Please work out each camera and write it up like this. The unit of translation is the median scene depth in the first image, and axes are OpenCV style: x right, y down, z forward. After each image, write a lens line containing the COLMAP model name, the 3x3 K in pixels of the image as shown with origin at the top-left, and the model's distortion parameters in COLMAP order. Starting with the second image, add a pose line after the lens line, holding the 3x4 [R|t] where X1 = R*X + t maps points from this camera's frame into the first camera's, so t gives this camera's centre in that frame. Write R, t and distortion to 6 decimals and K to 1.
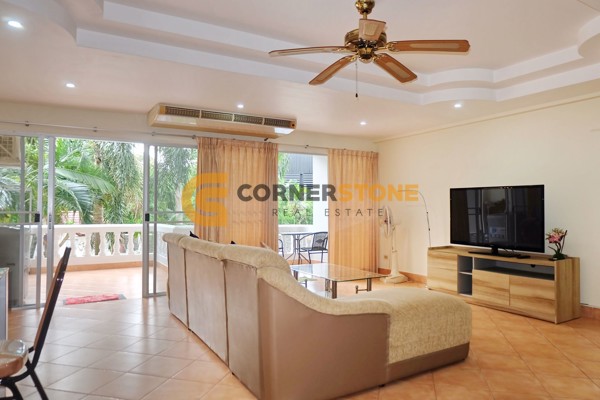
lens RADIAL K [[416.2, 0, 304.2], [0, 416.2, 199.7], [0, 0, 1]] dist [-0.060134, 0.068969]
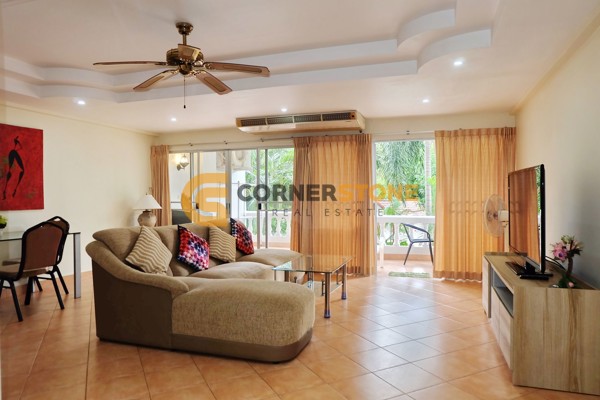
lens RADIAL K [[411.3, 0, 300.1], [0, 411.3, 209.5], [0, 0, 1]] dist [-0.065613, 0.081724]
pose [[0.648462, 0.024115, -0.760865, 0.697334], [0.019695, 0.998632, 0.048437, -0.006312], [0.760992, -0.046394, 0.647100, 0.279058]]
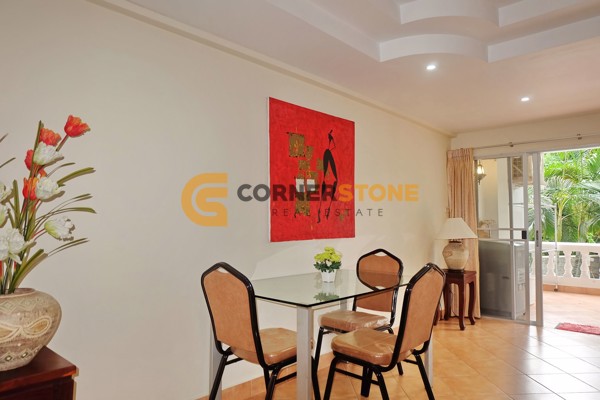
lens RADIAL K [[416.2, 0, 304.2], [0, 416.2, 199.7], [0, 0, 1]] dist [-0.060134, 0.068969]
pose [[0.318848, -0.058510, -0.945998, 0.135624], [0.023111, 0.998276, -0.053954, 0.001315], [0.947524, -0.004660, 0.319650, 0.143685]]
